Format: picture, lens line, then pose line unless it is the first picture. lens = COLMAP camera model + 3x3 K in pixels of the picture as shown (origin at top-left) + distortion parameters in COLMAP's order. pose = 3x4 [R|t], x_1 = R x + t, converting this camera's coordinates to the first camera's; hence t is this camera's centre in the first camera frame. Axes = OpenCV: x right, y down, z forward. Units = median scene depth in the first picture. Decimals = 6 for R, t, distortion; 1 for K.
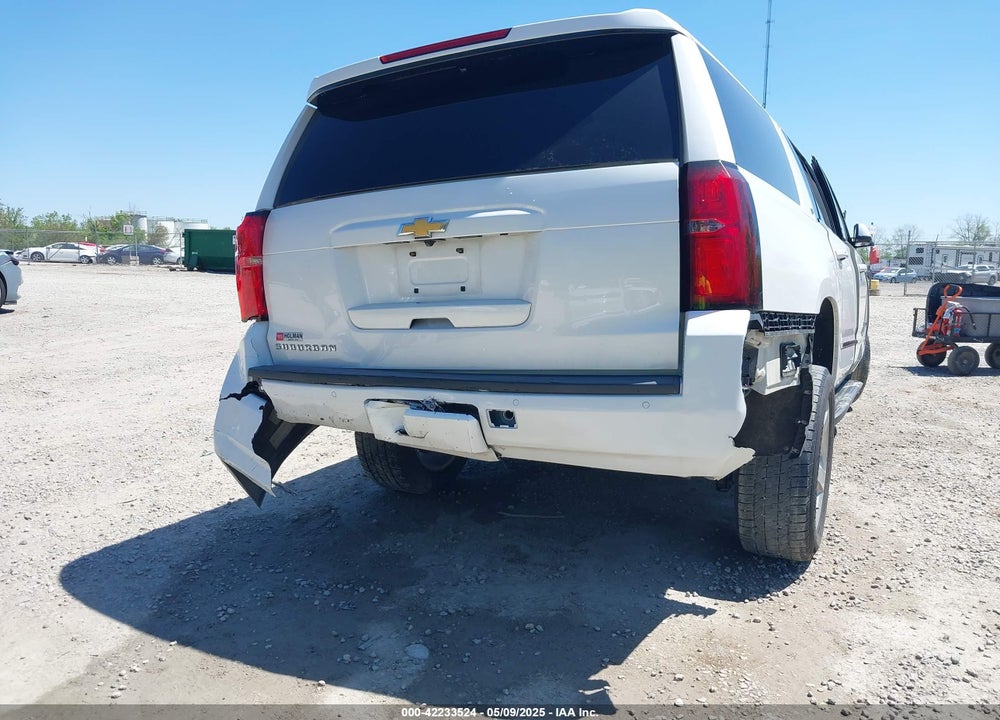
lens RADIAL K [[773.9, 0, 505.2], [0, 773.9, 355.6], [0, 0, 1]] dist [0.074254, -0.109369]
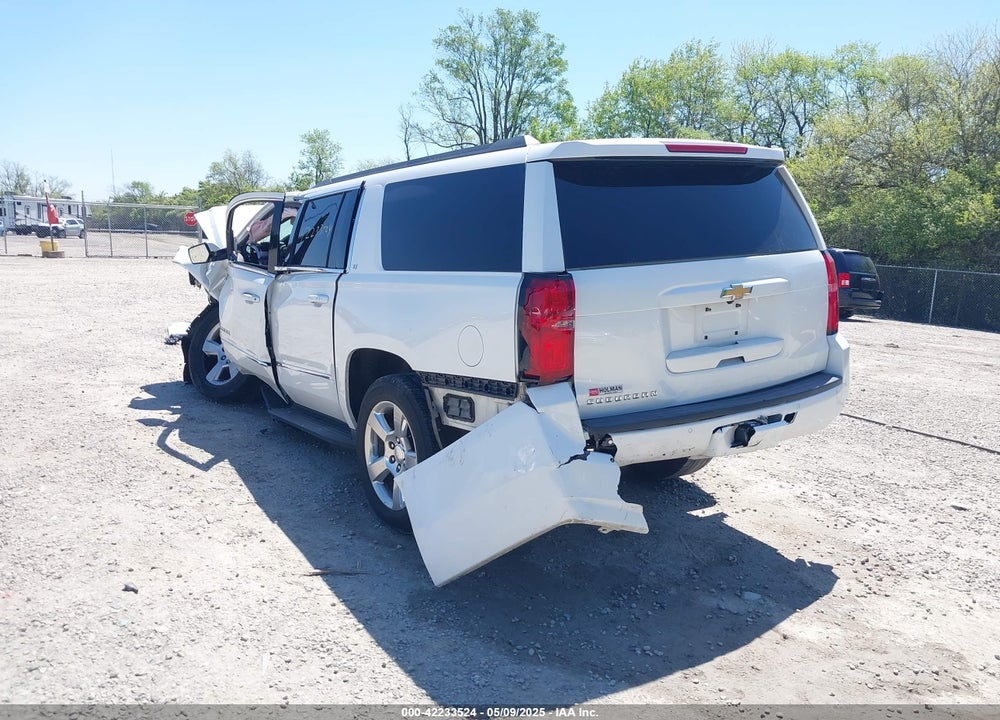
lens RADIAL K [[787.0, 0, 514.6], [0, 787.0, 356.5], [0, 0, 1]] dist [0.006767, 0.006675]
pose [[0.452861, -0.130820, 0.881932, -1.361273], [0.073556, 0.991287, 0.109271, -0.210374], [-0.888542, 0.015387, 0.458538, 0.661058]]
